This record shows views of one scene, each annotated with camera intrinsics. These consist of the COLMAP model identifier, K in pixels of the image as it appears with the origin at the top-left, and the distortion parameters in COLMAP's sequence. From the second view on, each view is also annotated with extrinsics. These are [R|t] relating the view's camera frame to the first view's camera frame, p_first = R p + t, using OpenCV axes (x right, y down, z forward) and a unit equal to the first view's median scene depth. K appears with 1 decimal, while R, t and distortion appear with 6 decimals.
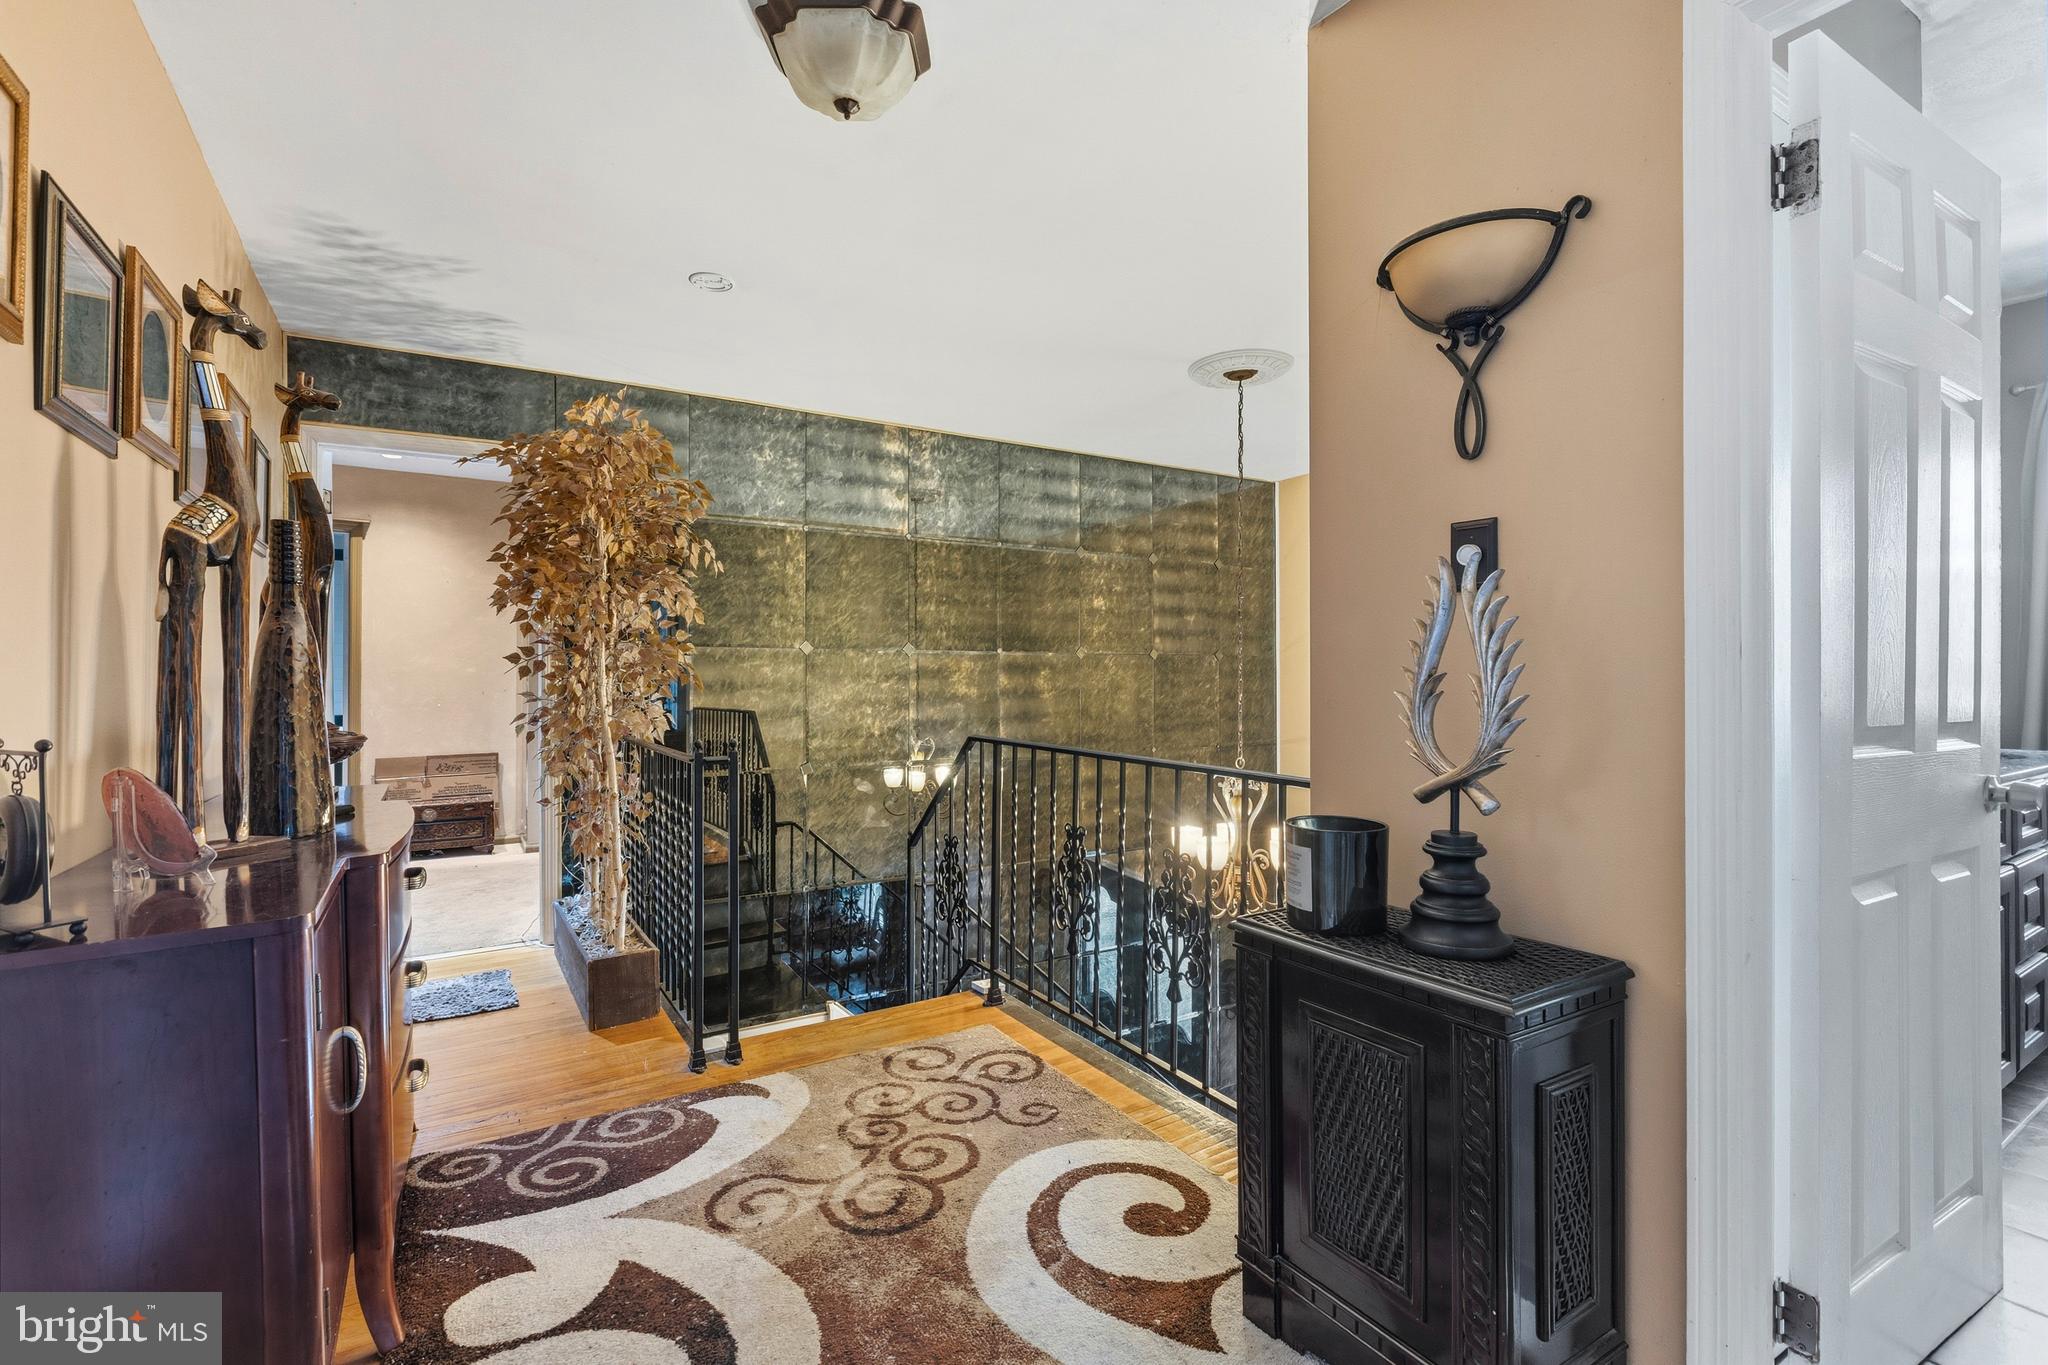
lens RADIAL K [[944.3, 0, 1018.0], [0, 944.3, 685.6], [0, 0, 1]] dist [-0.000470, -0.000003]
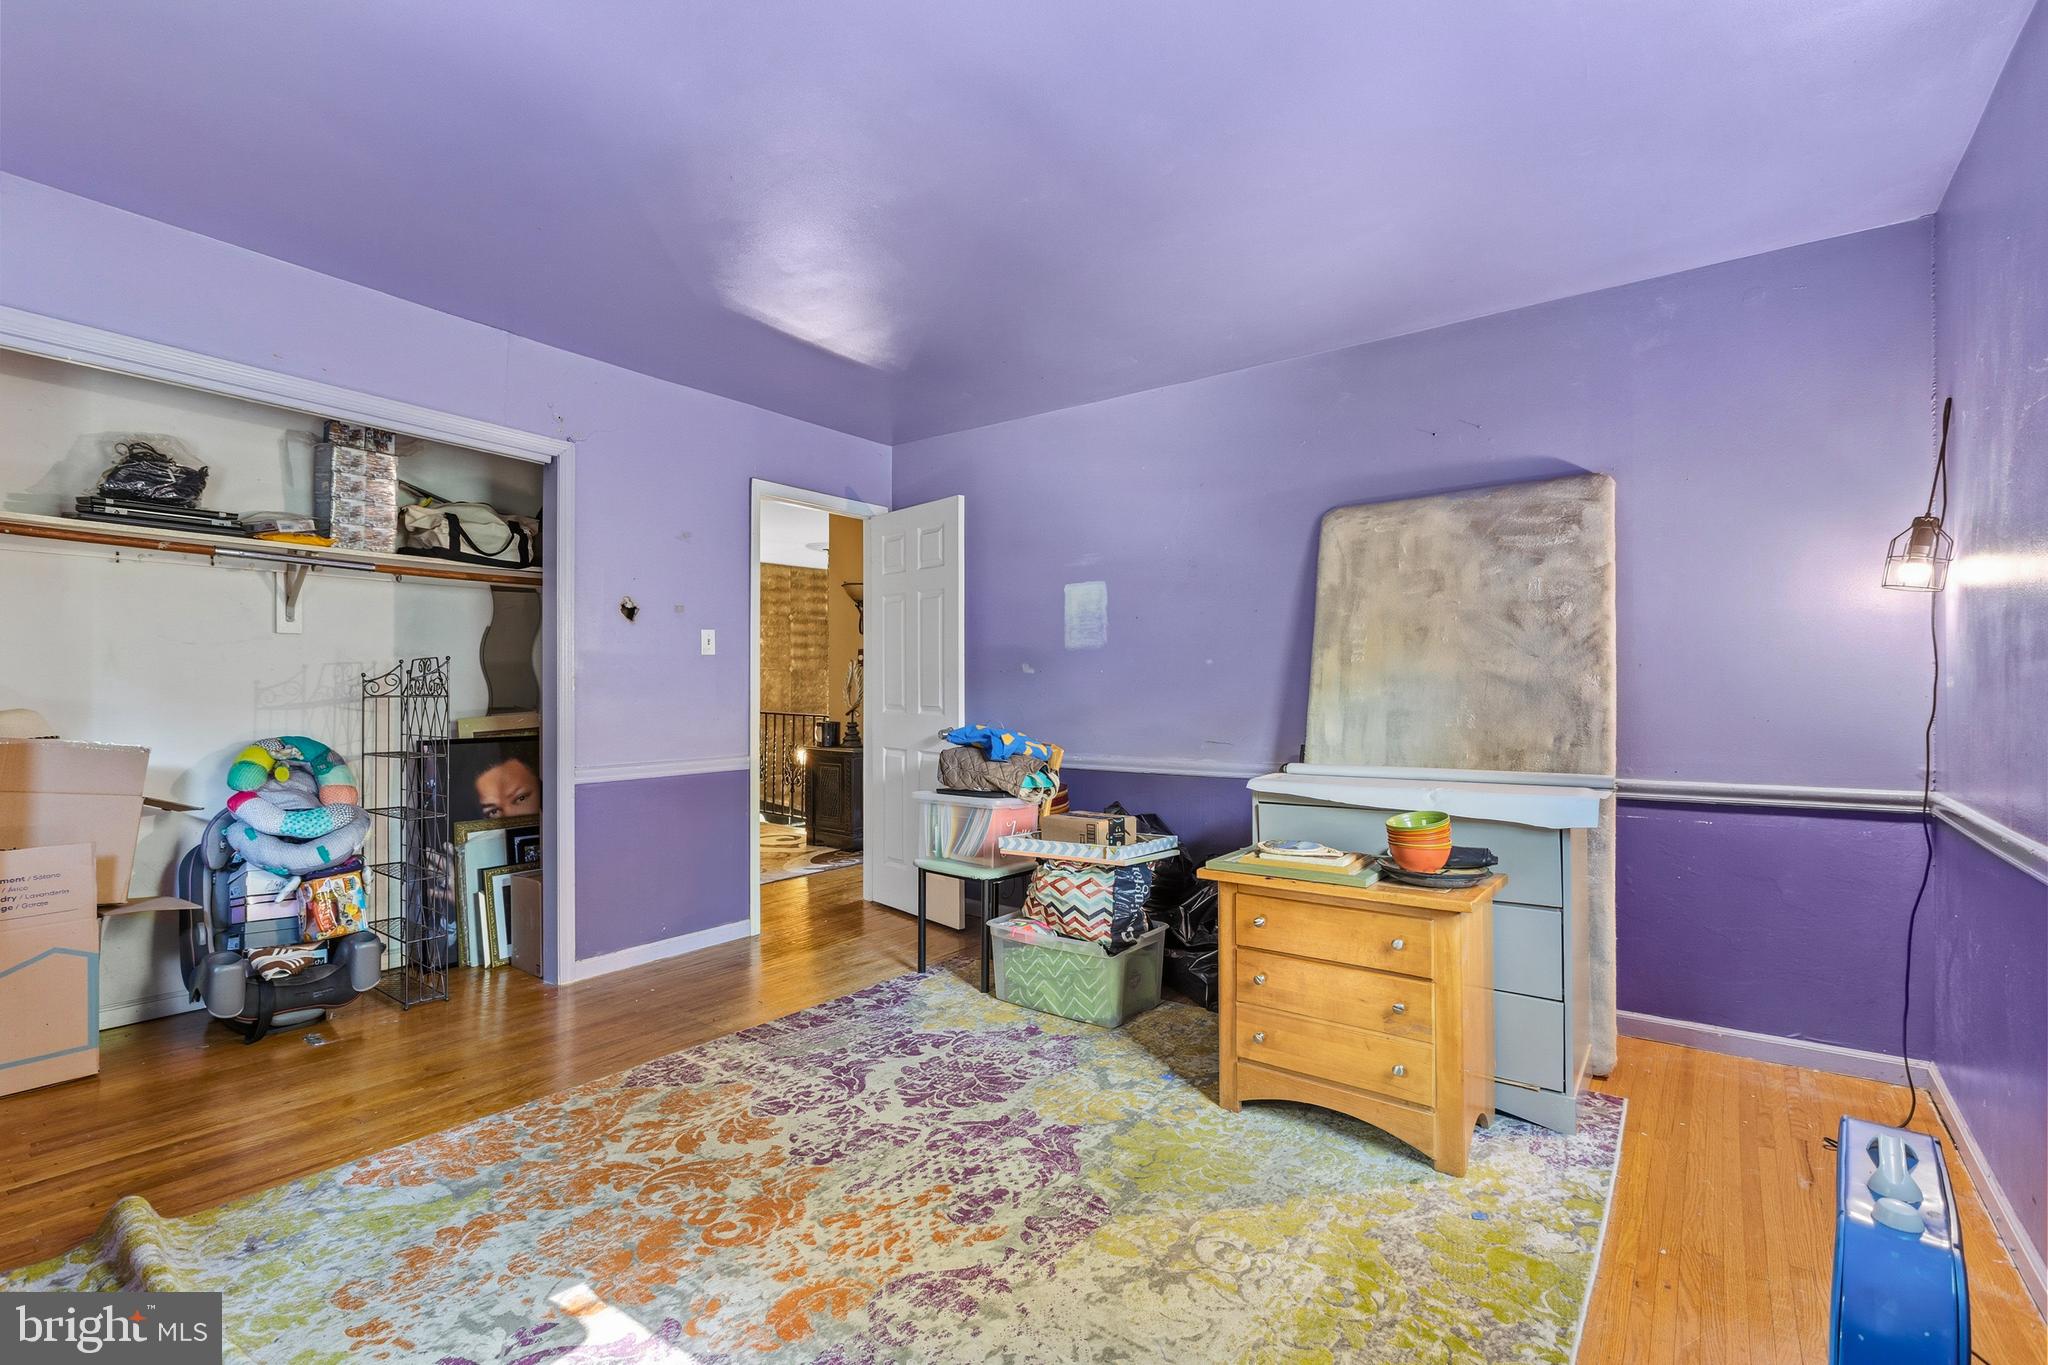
lens RADIAL K [[944.3, 0, 1027.2], [0, 944.3, 683.0], [0, 0, 1]] dist [-0.000470, -0.000003]
pose [[0.930437, 0.002548, 0.366444, -0.101942], [-0.002444, 0.999997, -0.000750, -0.006126], [-0.366445, -0.000198, 0.930440, -0.879460]]
